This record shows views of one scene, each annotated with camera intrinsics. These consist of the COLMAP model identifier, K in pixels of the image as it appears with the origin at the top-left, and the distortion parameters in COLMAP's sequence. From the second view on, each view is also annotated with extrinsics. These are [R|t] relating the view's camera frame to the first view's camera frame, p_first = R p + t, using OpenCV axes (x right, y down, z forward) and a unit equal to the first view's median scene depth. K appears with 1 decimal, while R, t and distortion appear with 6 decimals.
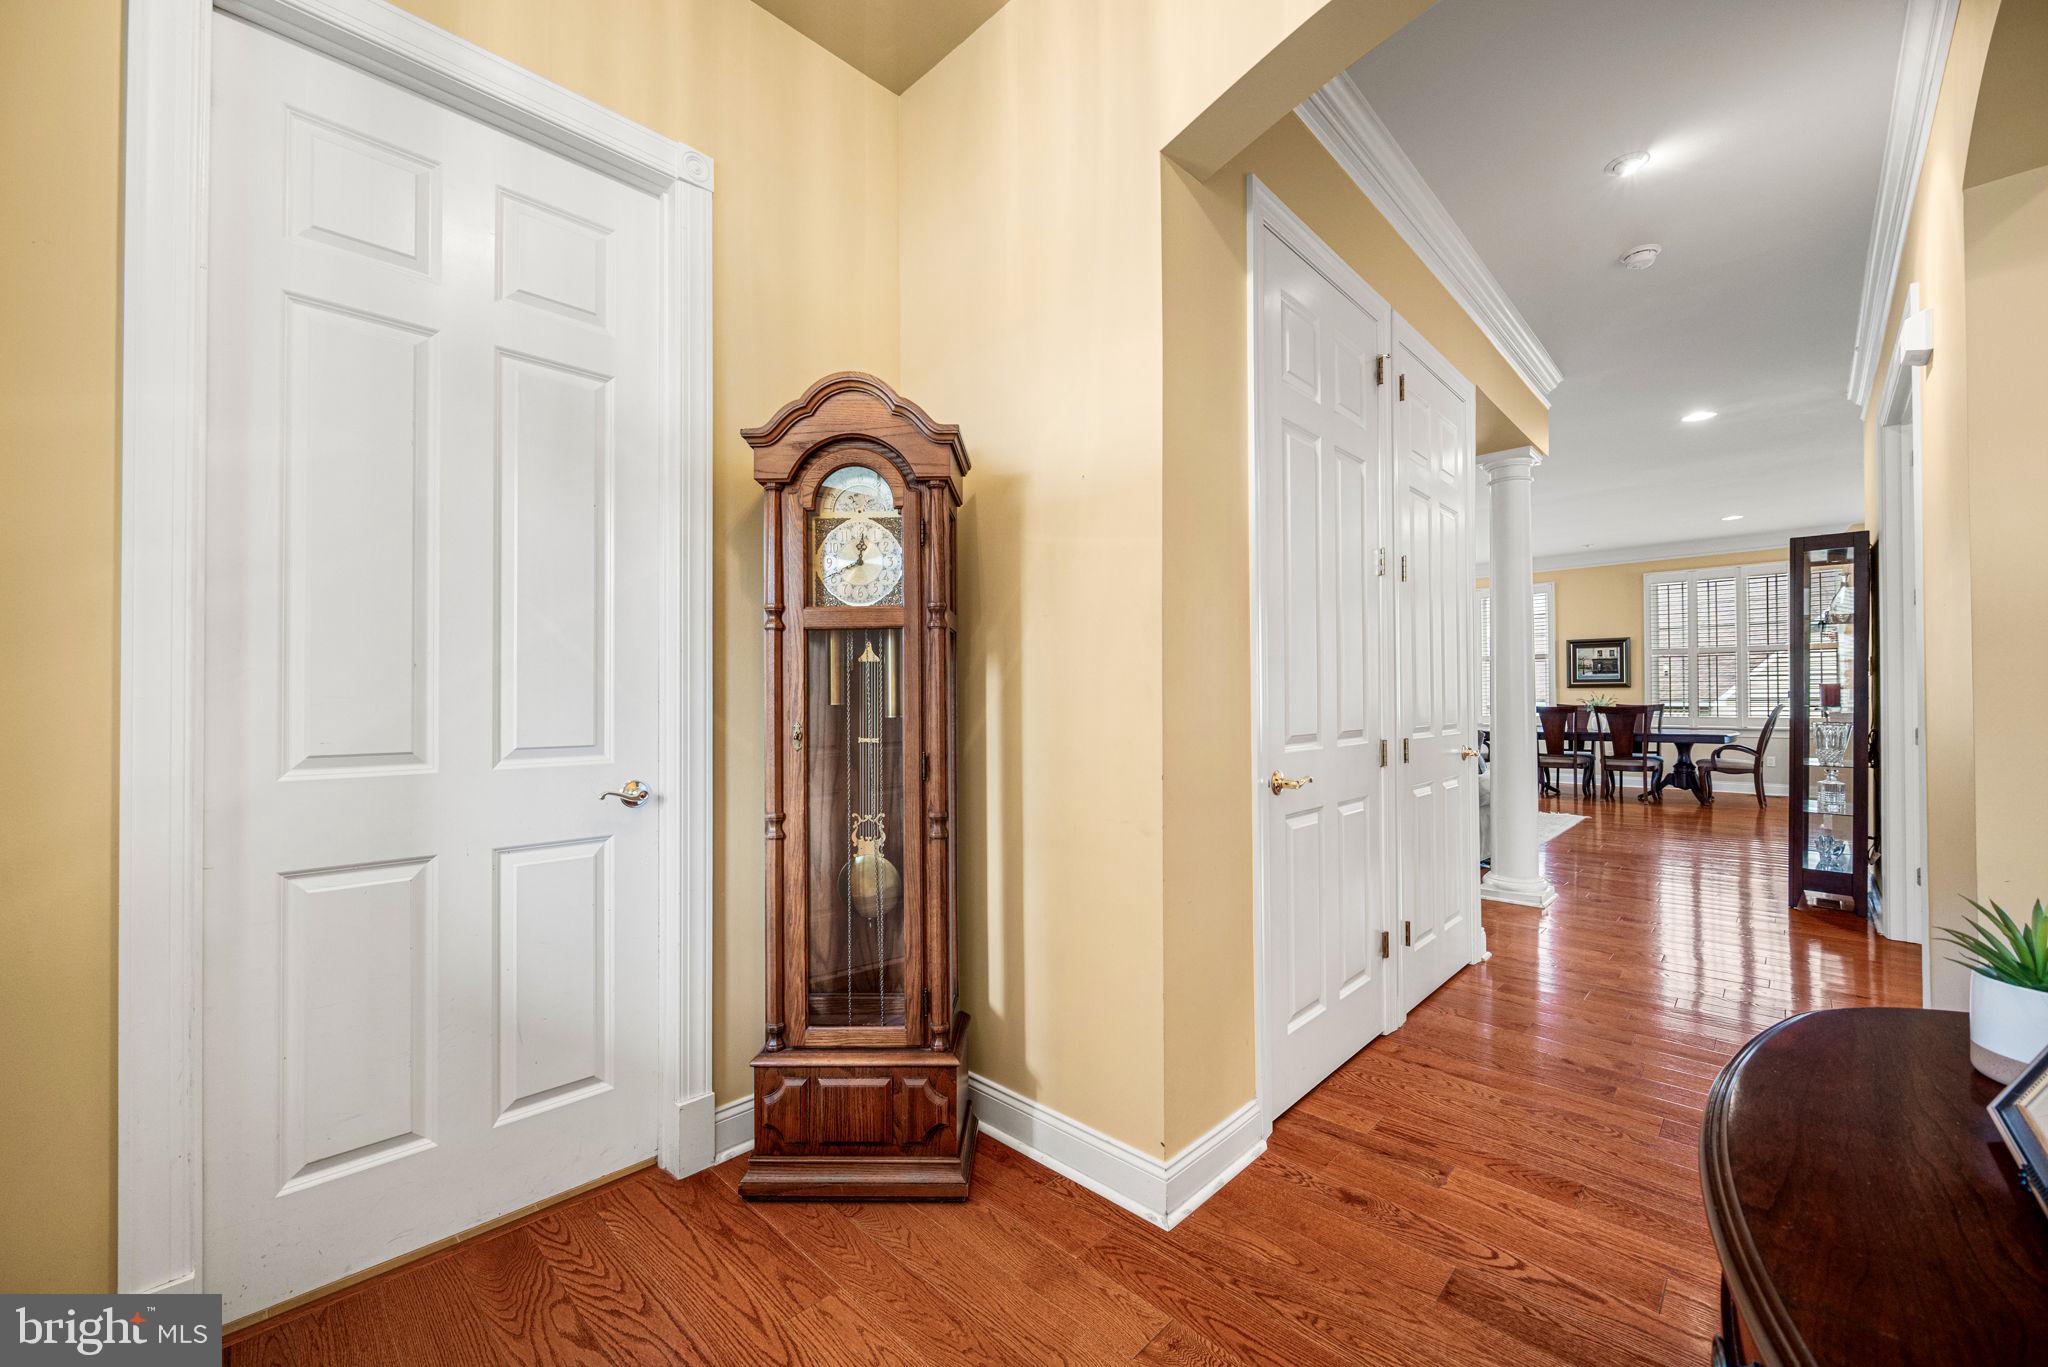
lens RADIAL K [[836.1, 0, 1024.0], [0, 836.1, 683.5], [0, 0, 1]] dist [-0.001613, -0.000487]
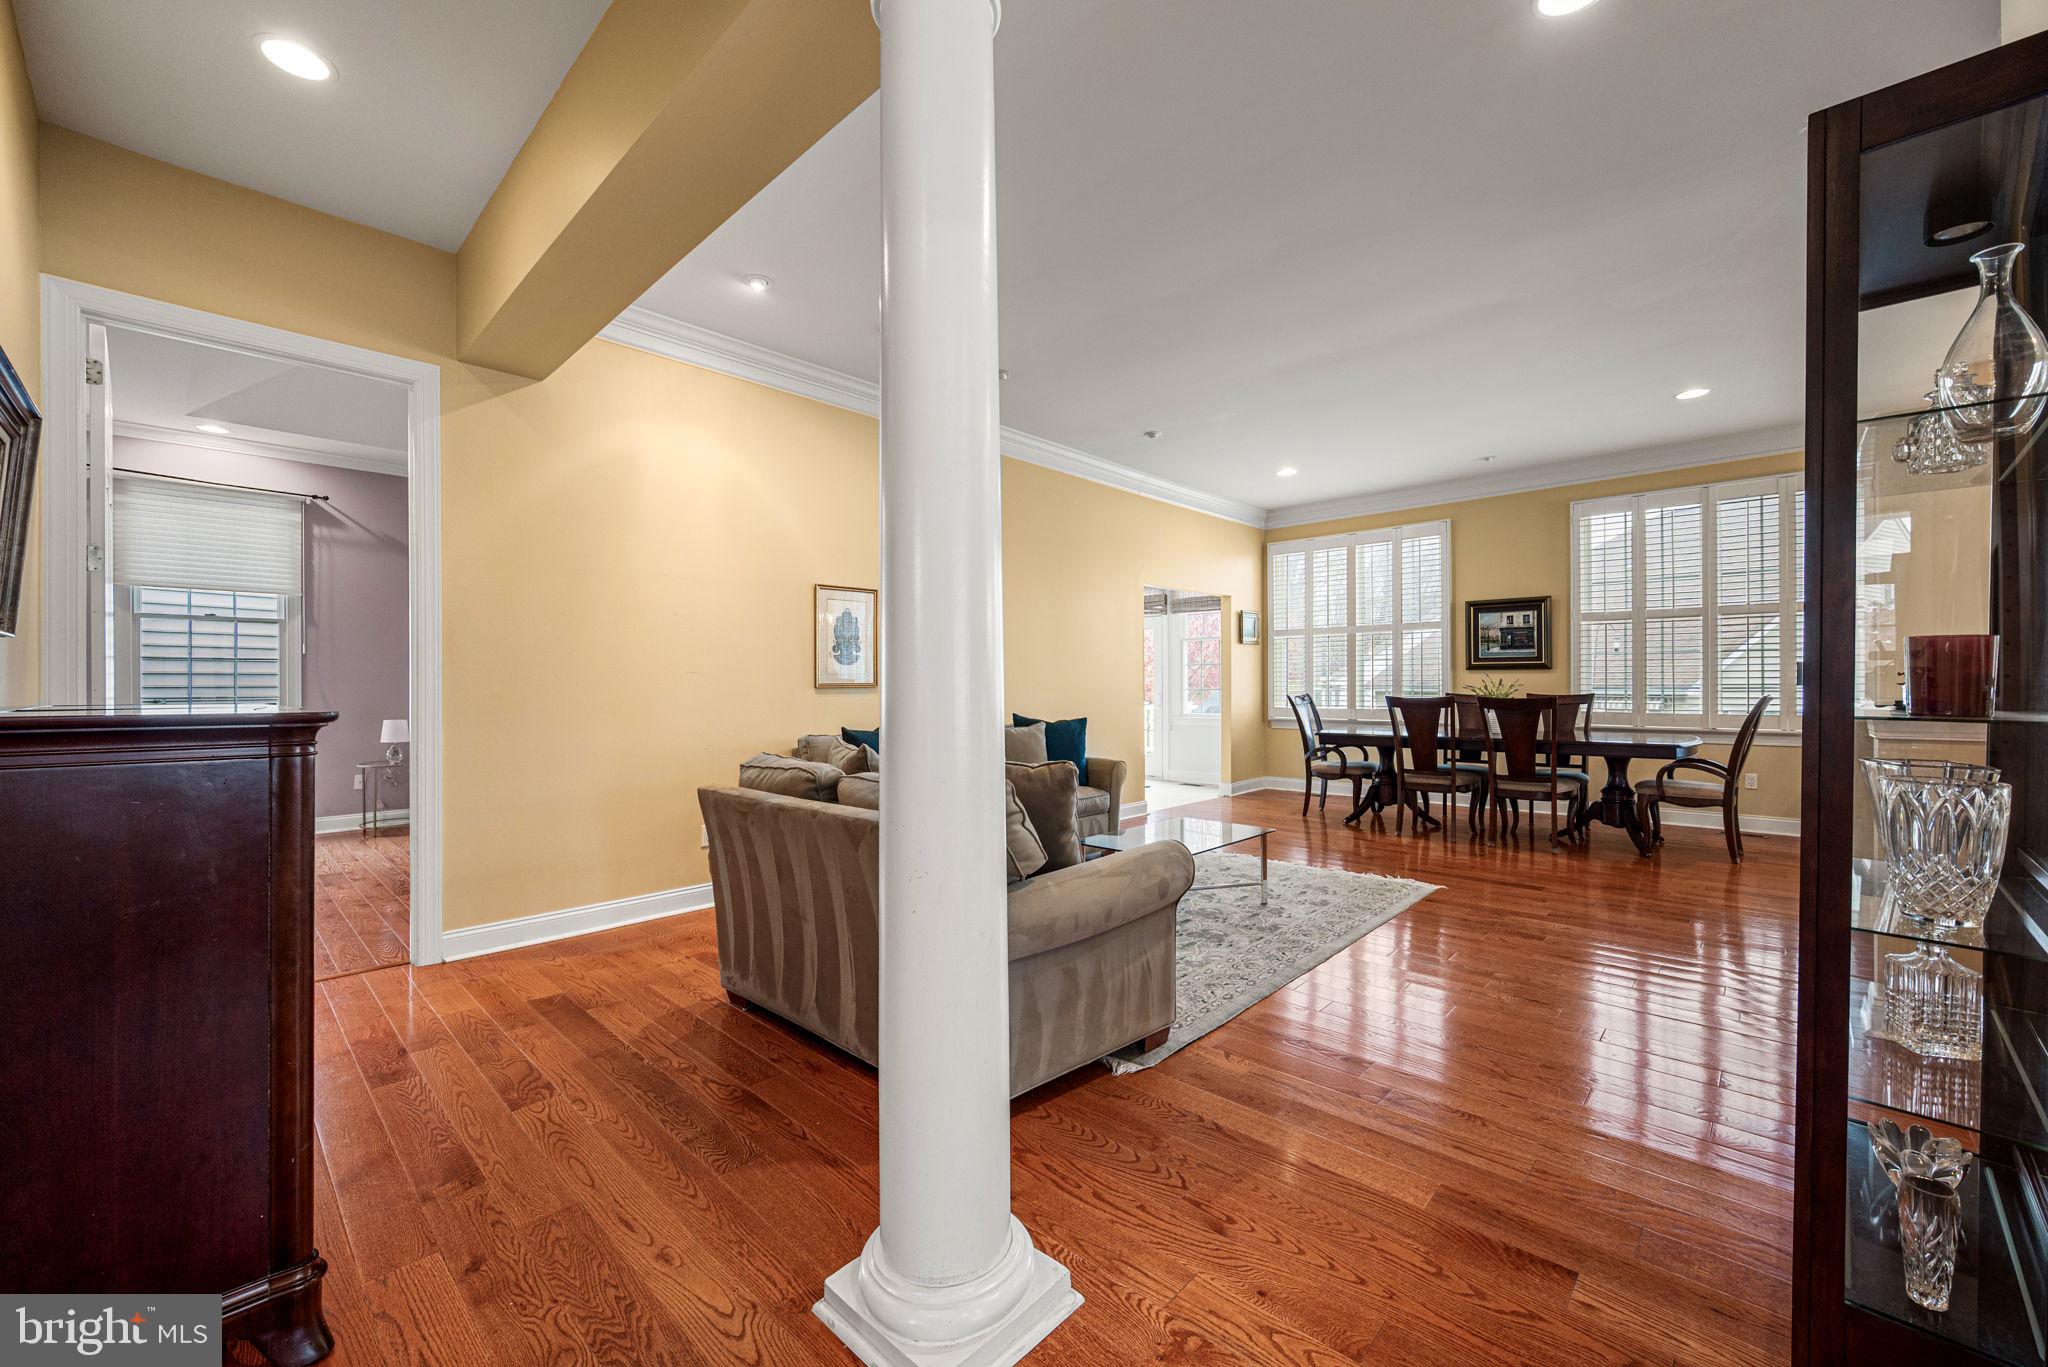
lens RADIAL K [[814.0, 0, 1024.0], [0, 814.0, 683.5], [0, 0, 1]] dist [-0.021062, -0.000003]
pose [[0.999978, 0.001225, -0.006473, 0.322972], [-0.001117, 0.999861, 0.016665, 0.006574], [0.006493, -0.016658, 0.999840, 0.363385]]
